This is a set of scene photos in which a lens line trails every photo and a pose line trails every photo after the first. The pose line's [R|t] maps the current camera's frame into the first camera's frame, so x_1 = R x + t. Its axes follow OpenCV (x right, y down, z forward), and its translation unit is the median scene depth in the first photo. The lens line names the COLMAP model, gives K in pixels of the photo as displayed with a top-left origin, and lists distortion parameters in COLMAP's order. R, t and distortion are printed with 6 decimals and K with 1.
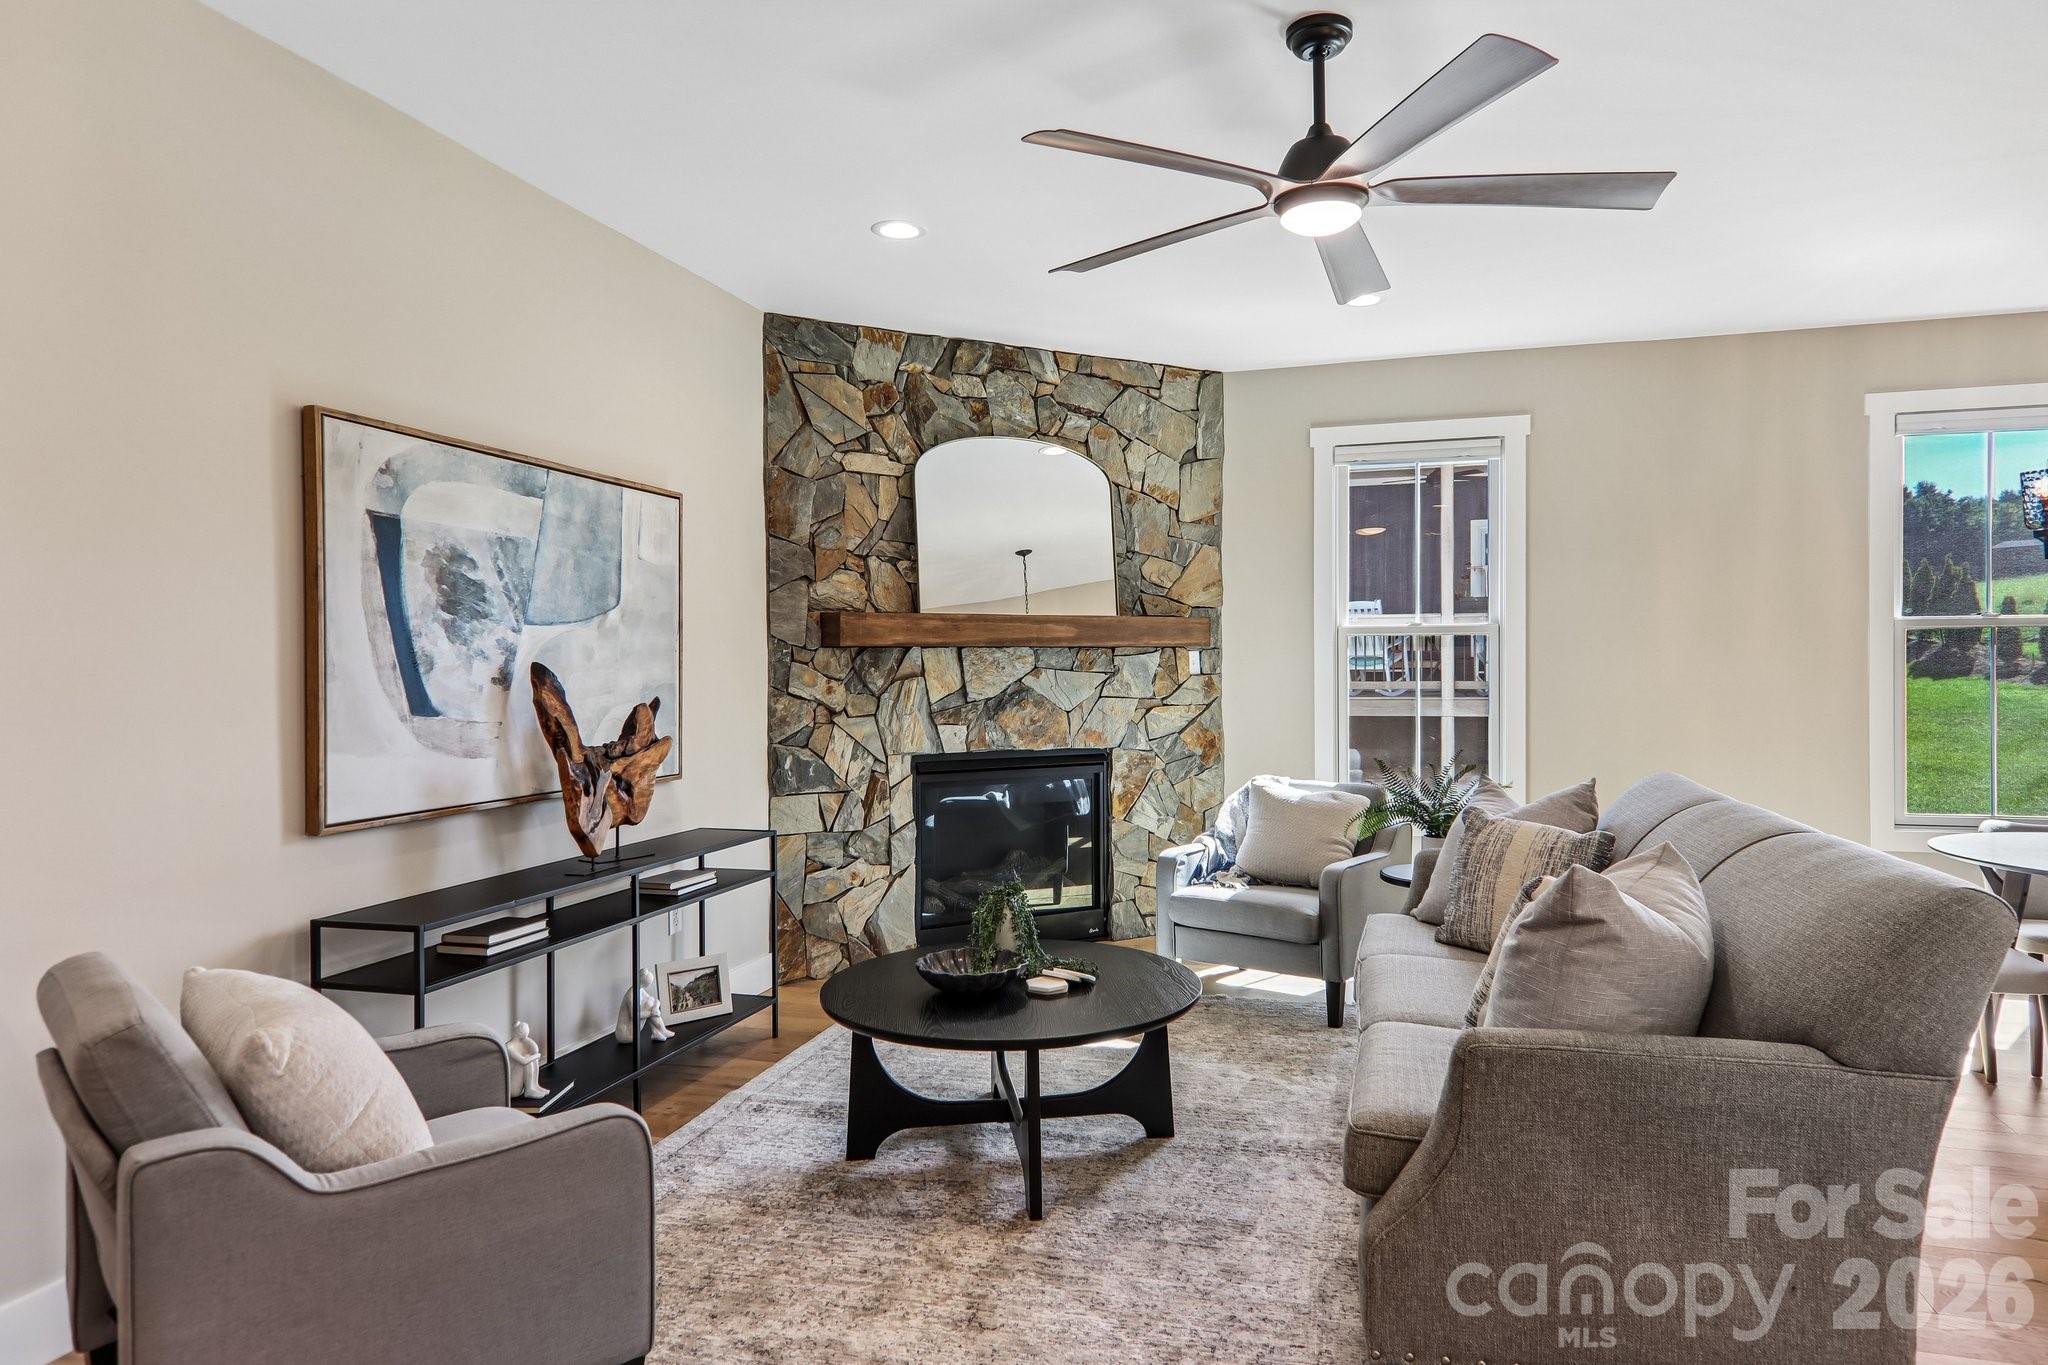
lens RADIAL K [[1234.0, 0, 1056.1], [0, 1234.0, 682.0], [0, 0, 1]] dist [0.027126, -0.002773]
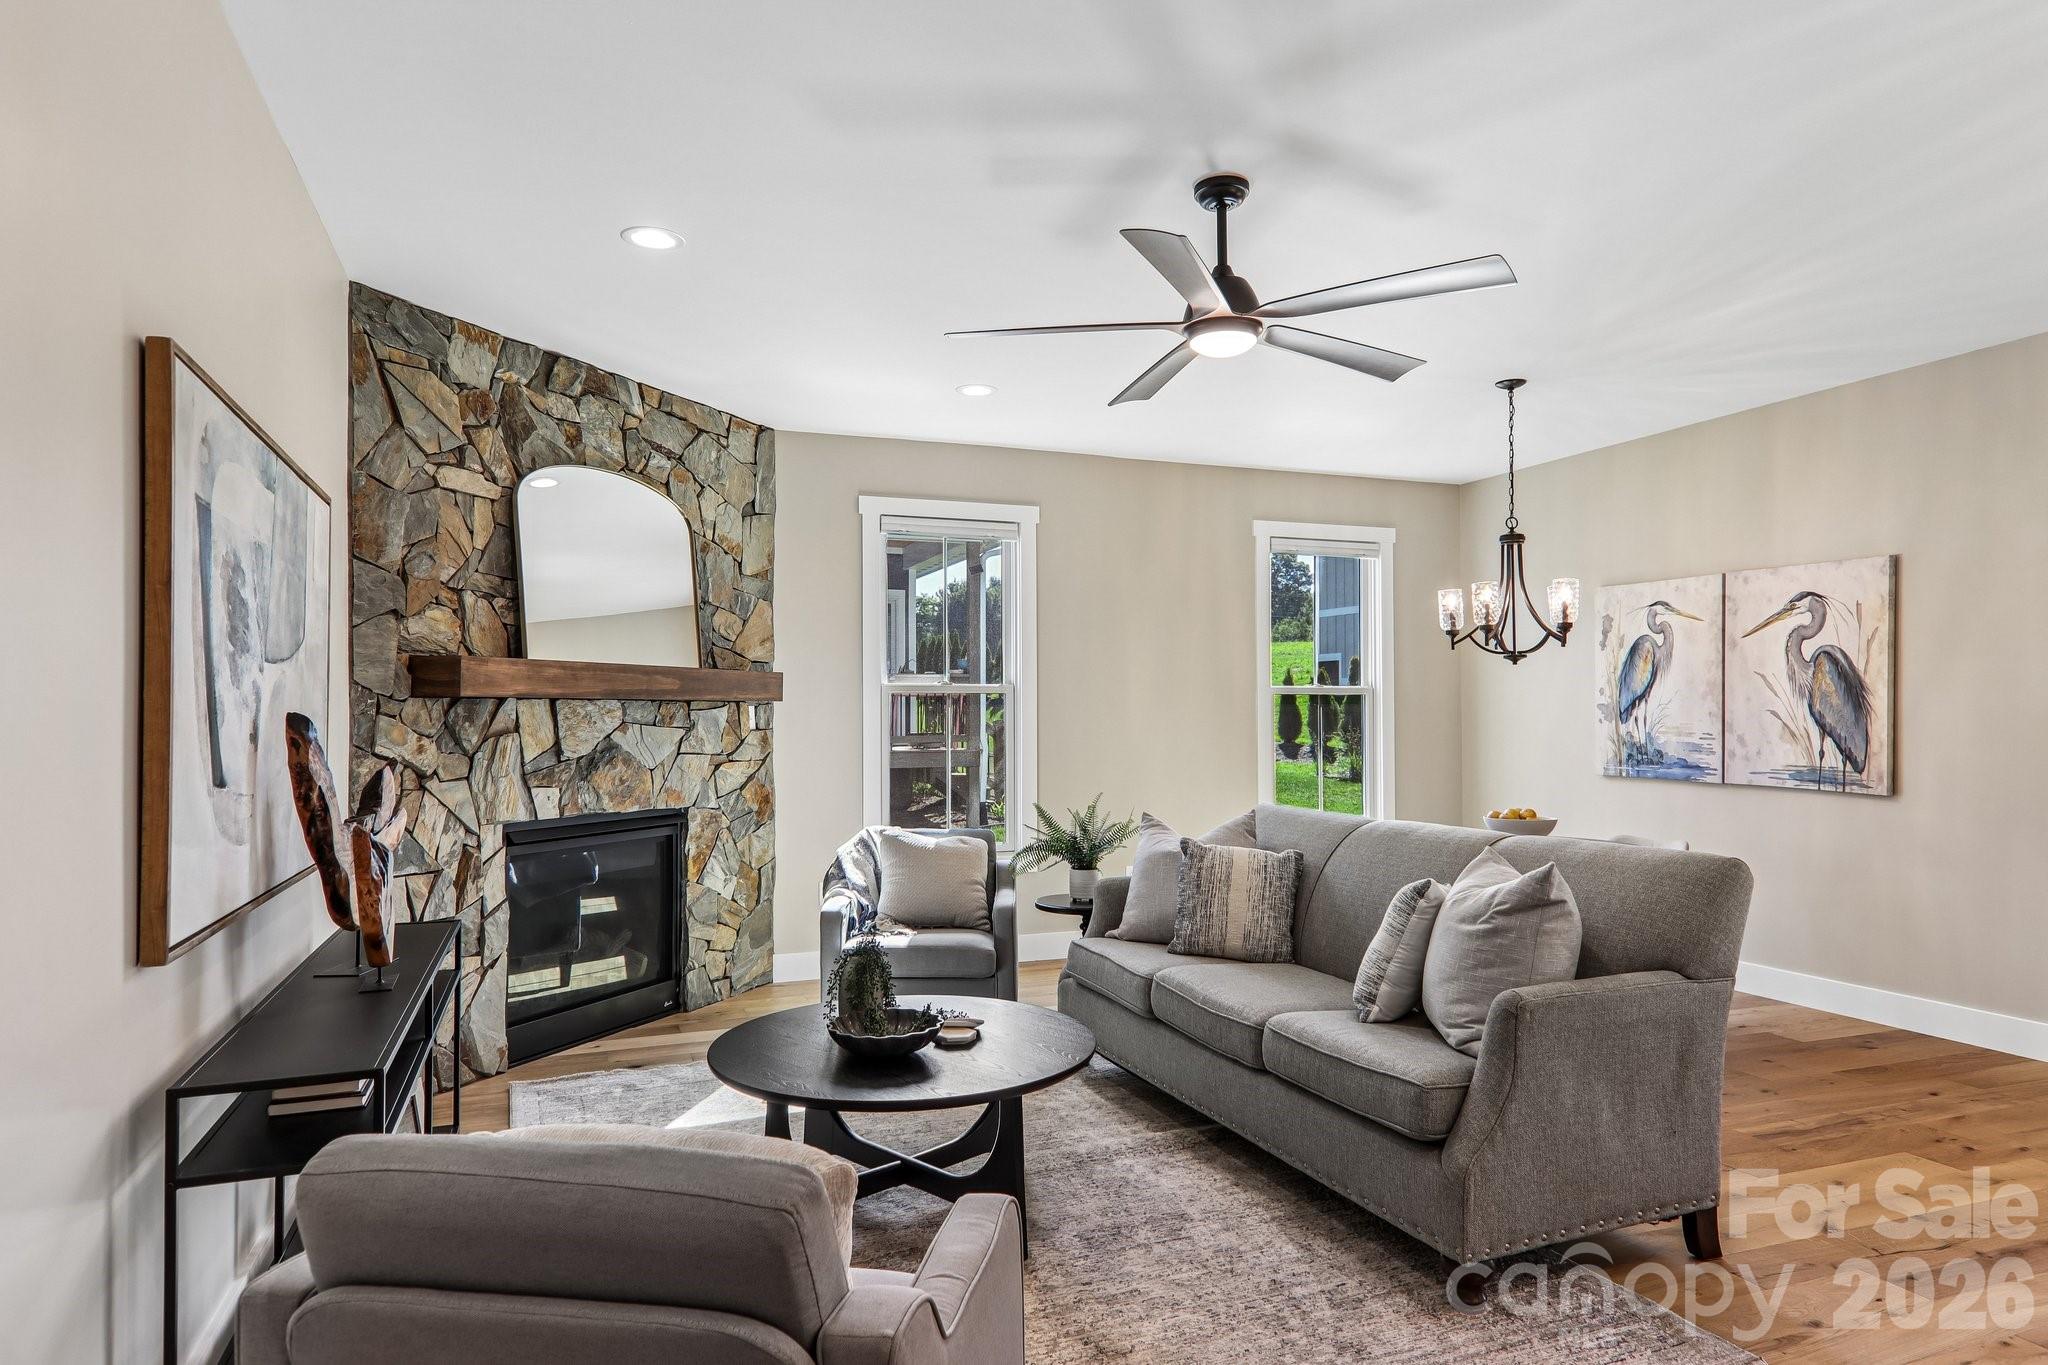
lens RADIAL K [[1225.9, 0, 1024.3], [0, 1225.9, 703.7], [0, 0, 1]] dist [0.028589, -0.012532]
pose [[0.799864, 0.010252, 0.600094, -0.351765], [0.006926, 0.999630, -0.026310, 0.000613], [-0.600141, 0.025200, 0.799497, 0.097540]]
